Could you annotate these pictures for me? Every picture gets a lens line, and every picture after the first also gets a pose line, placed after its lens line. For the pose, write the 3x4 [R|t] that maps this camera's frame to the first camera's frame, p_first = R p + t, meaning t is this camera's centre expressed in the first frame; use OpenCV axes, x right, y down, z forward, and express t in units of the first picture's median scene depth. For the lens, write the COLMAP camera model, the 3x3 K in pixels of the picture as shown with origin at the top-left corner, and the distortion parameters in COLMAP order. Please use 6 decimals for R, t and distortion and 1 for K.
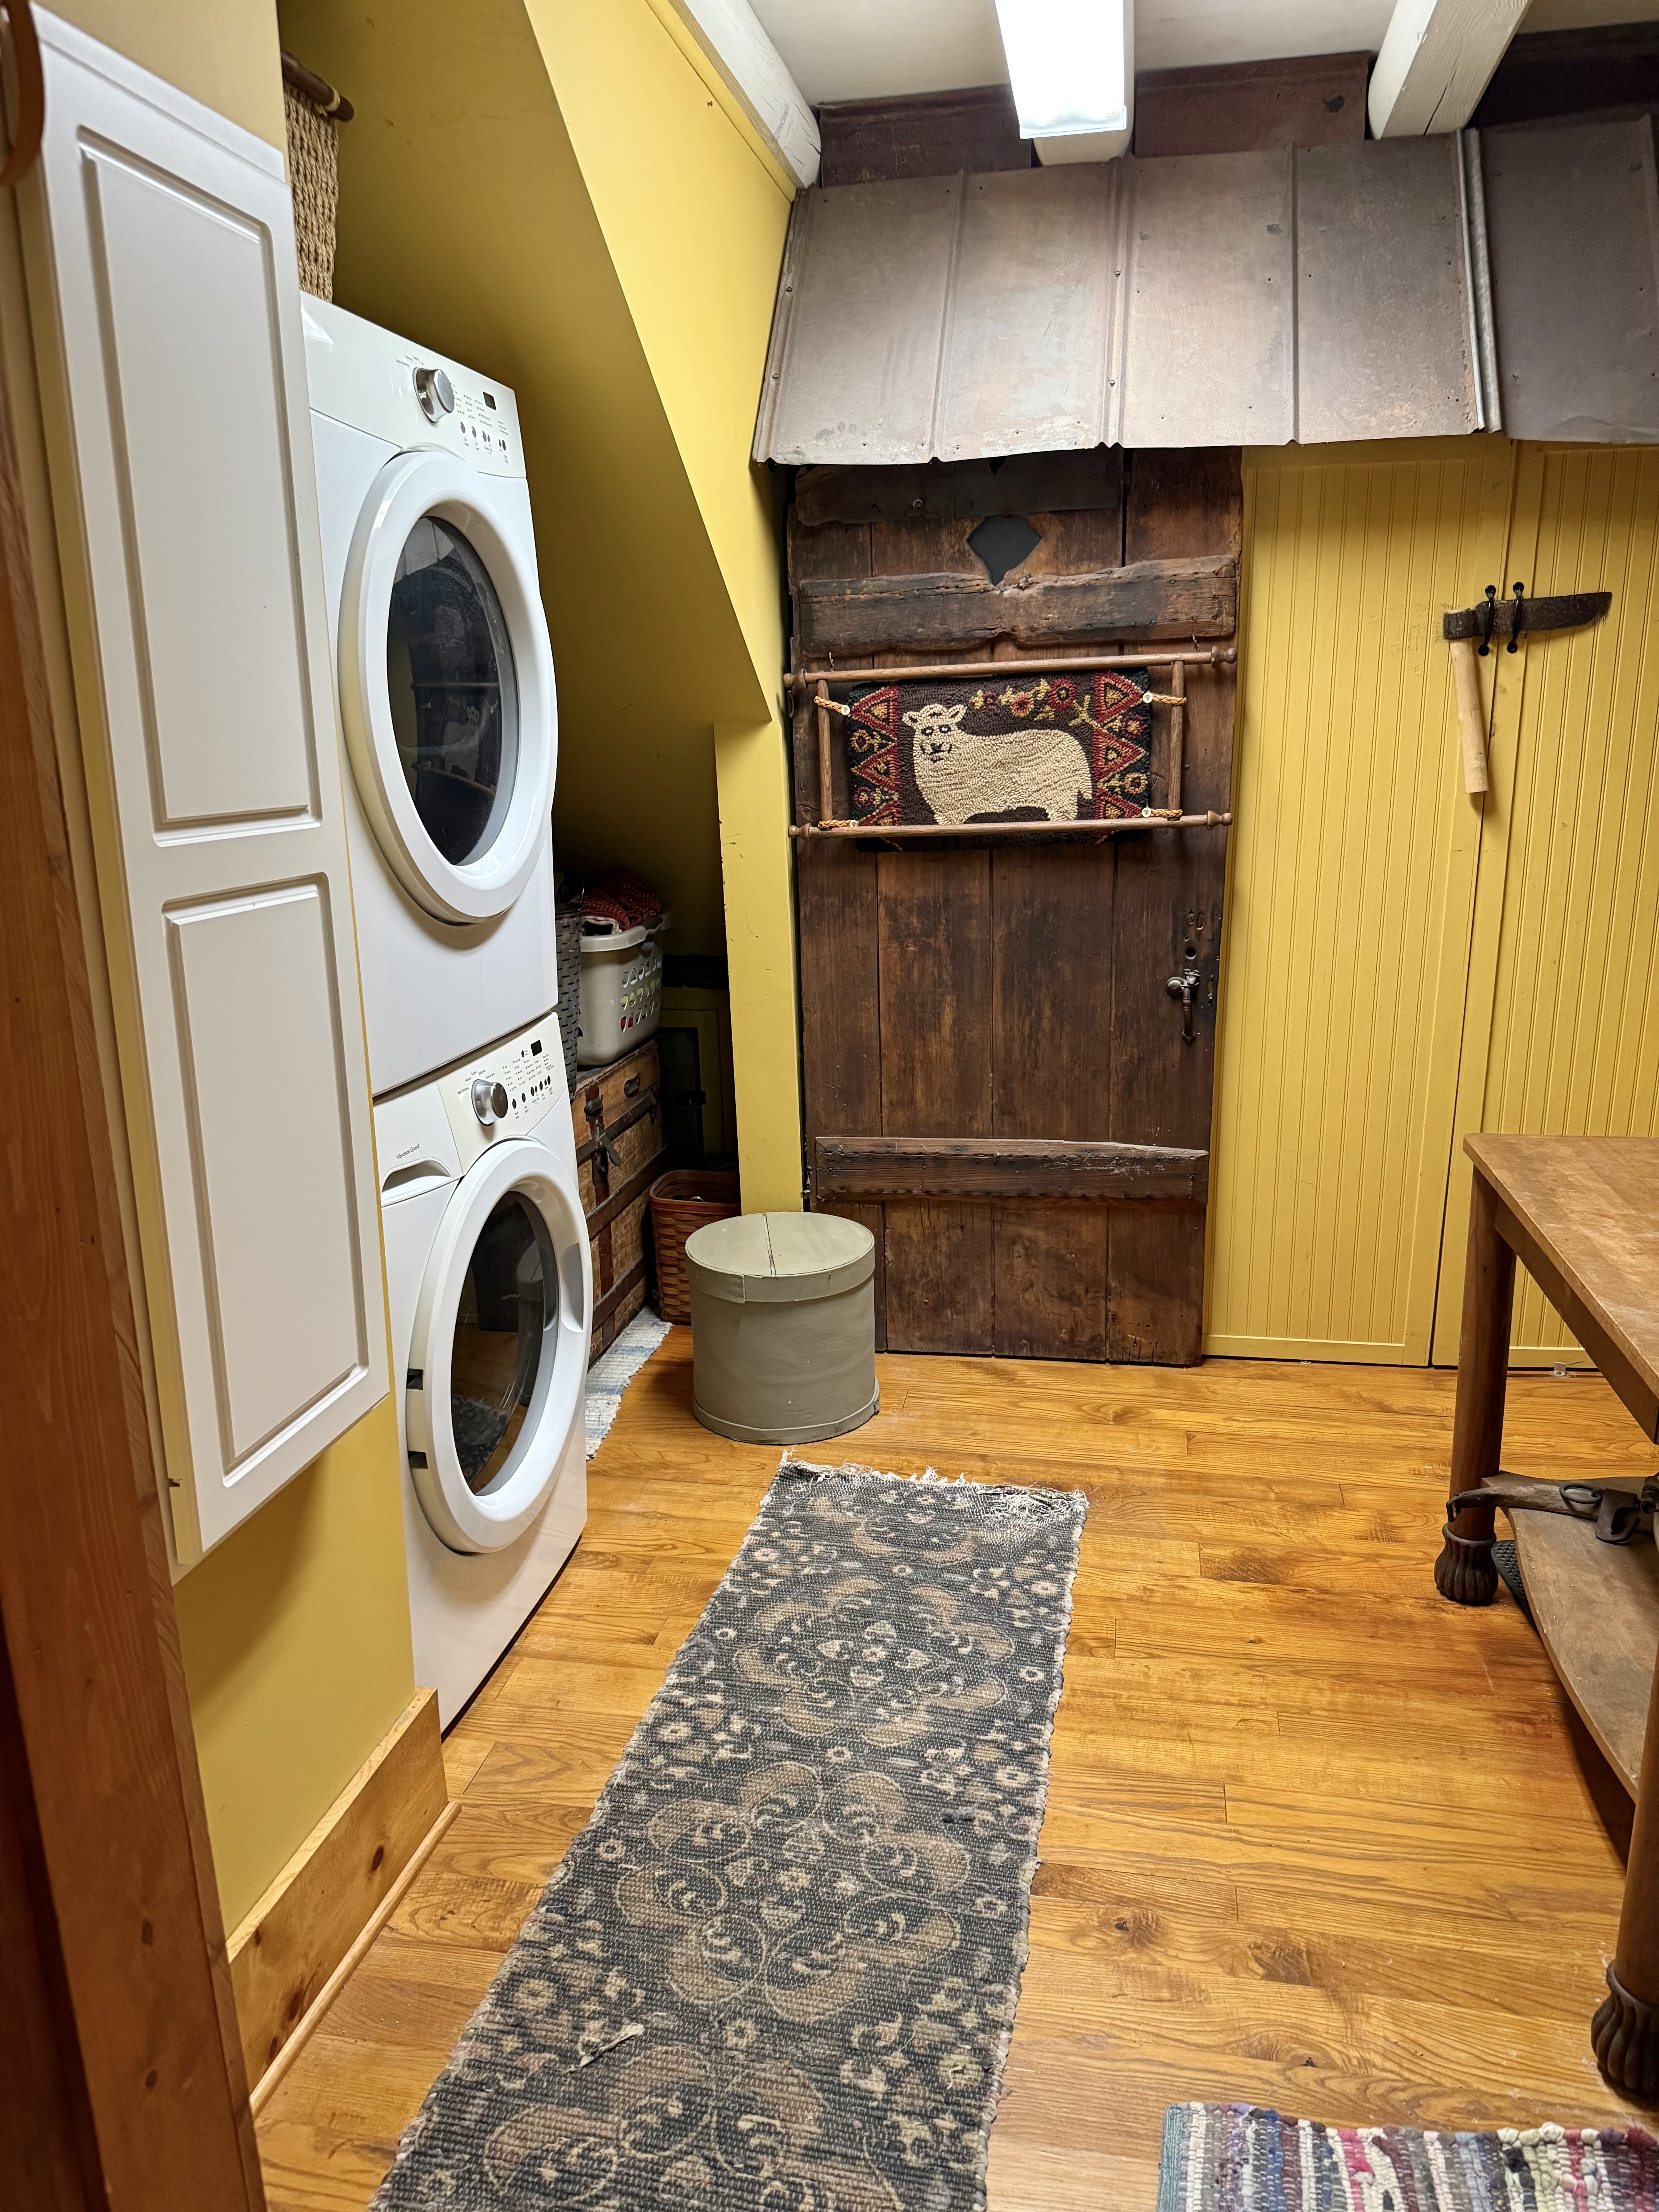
lens RADIAL K [[1559.2, 0, 829.5], [0, 1559.2, 1106.0], [0, 0, 1]] dist [0.064357, -0.090139]
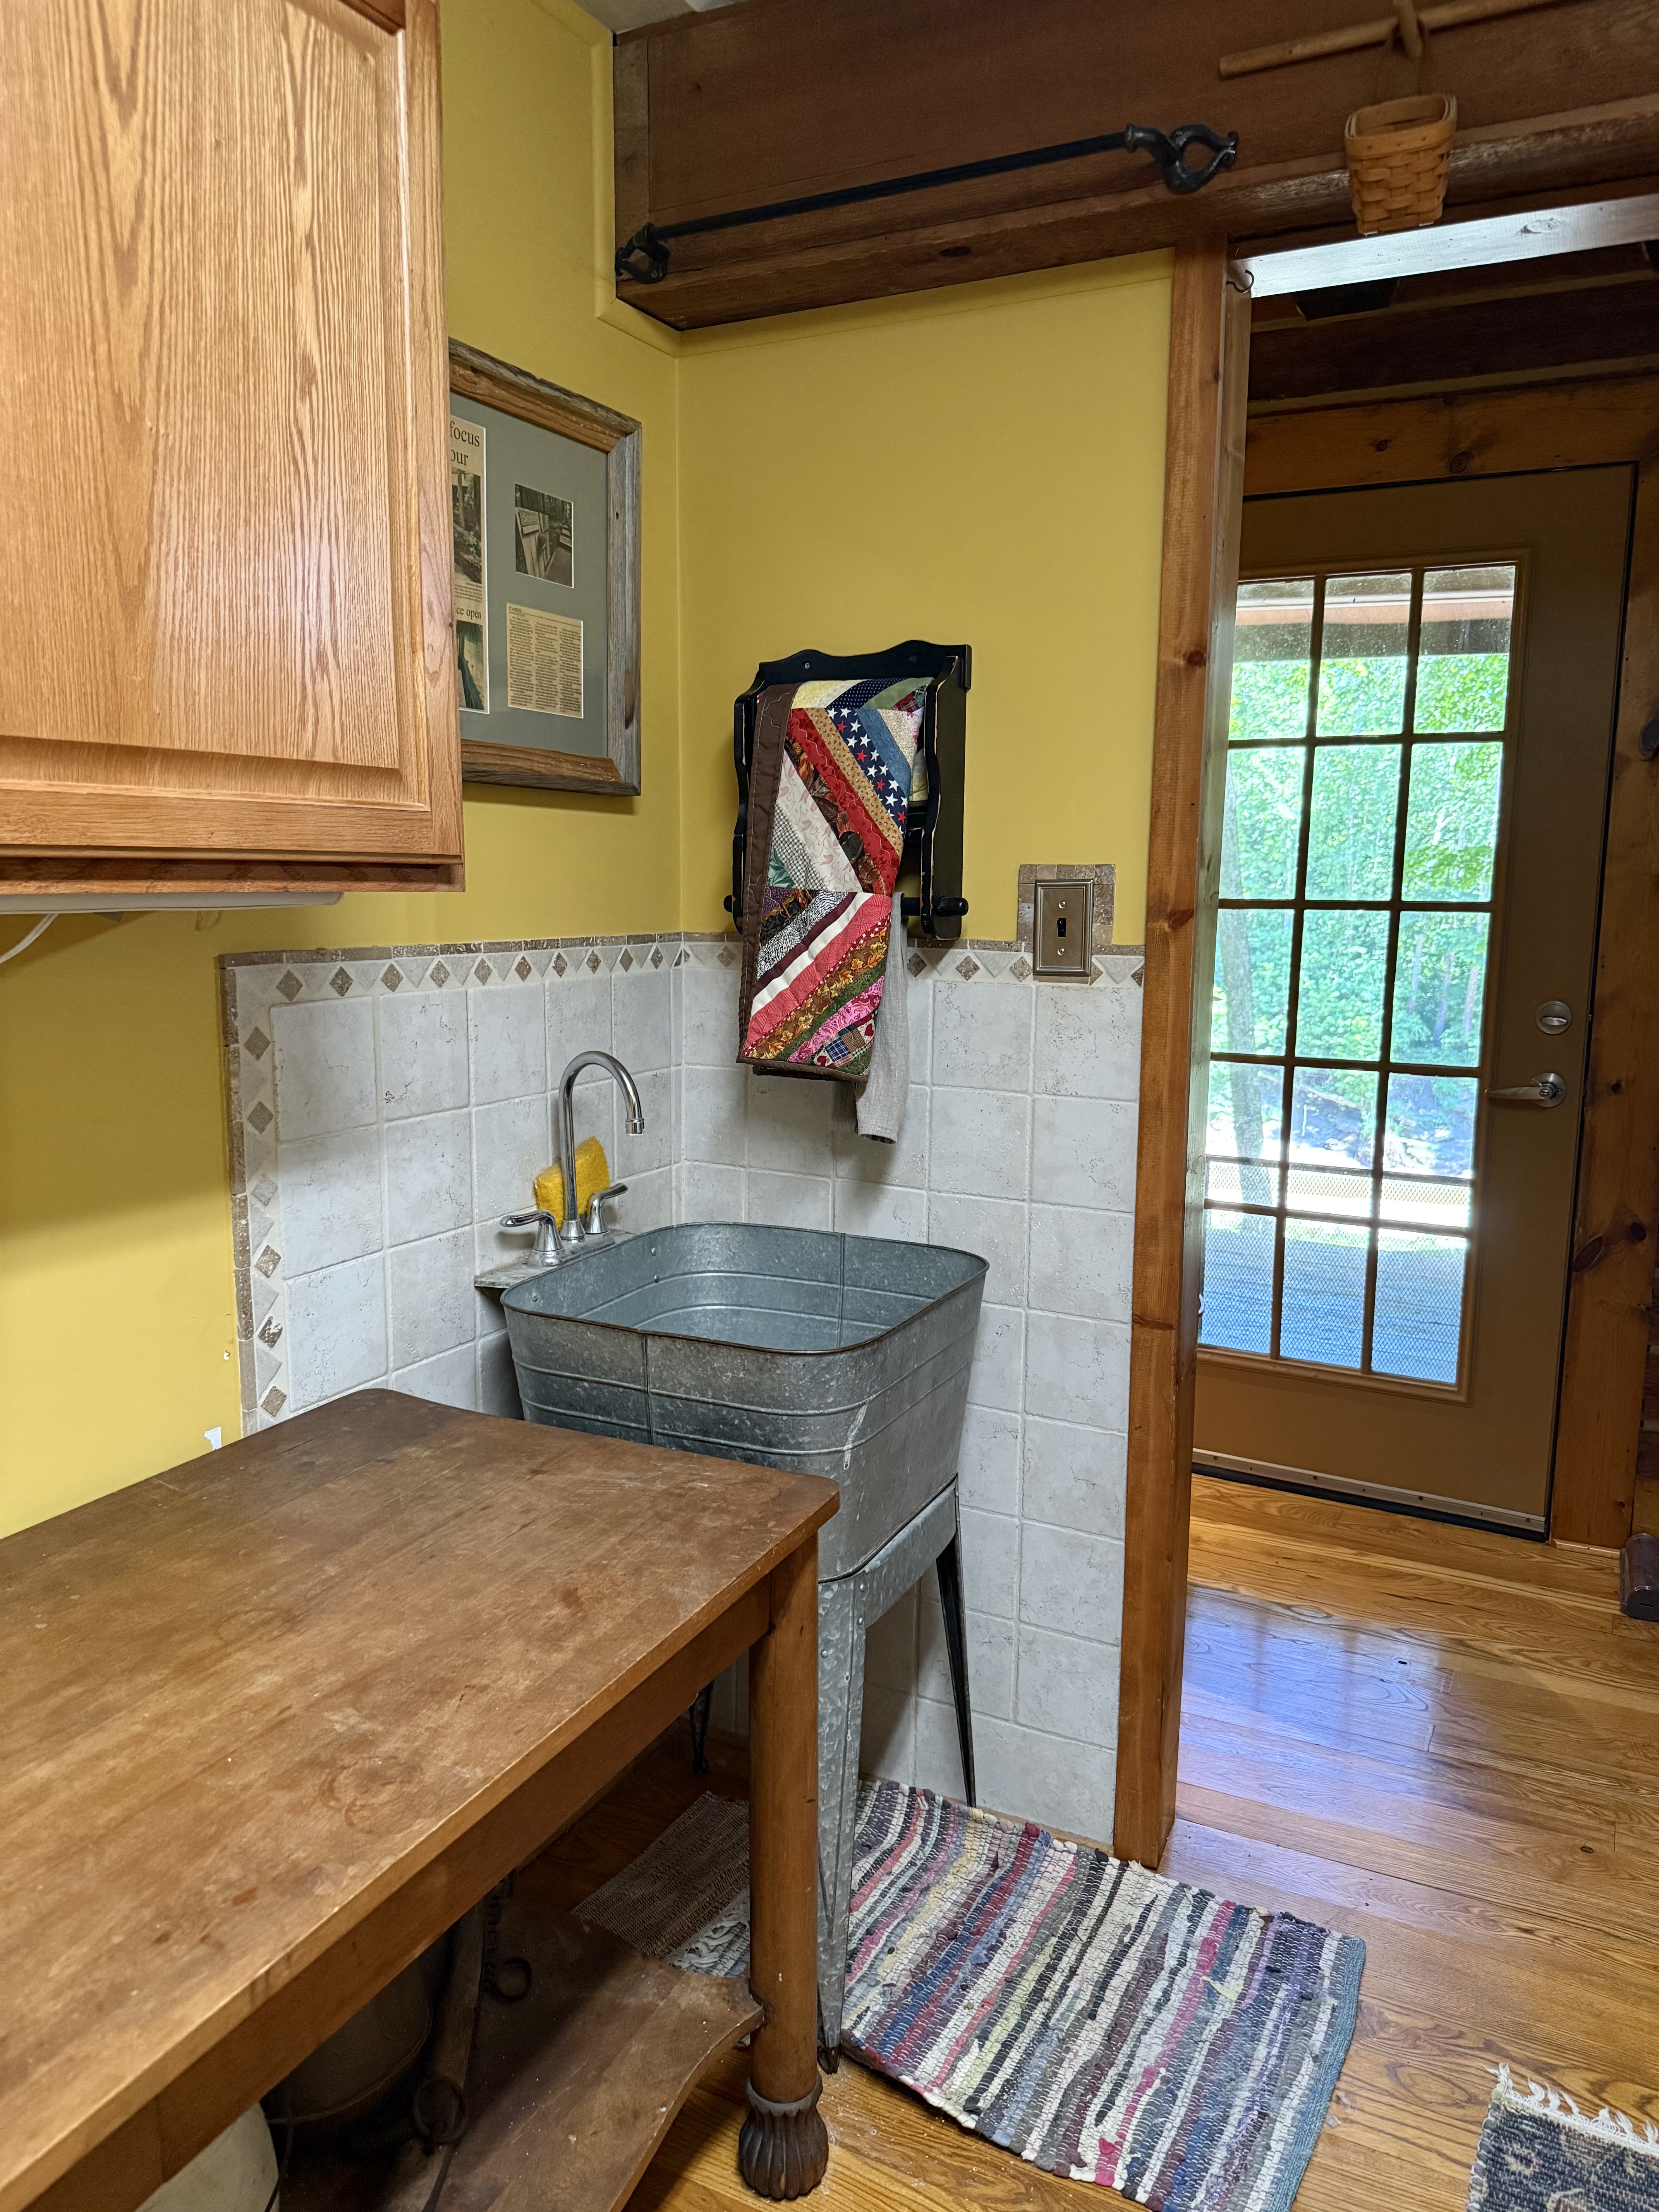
lens RADIAL K [[1559.2, 0, 829.5], [0, 1559.2, 1106.0], [0, 0, 1]] dist [0.064357, -0.090139]
pose [[-0.963643, -0.043717, 0.263591, 0.267550], [0.060122, 0.925748, 0.373331, -0.429942], [-0.260340, 0.375606, -0.889462, 1.762624]]
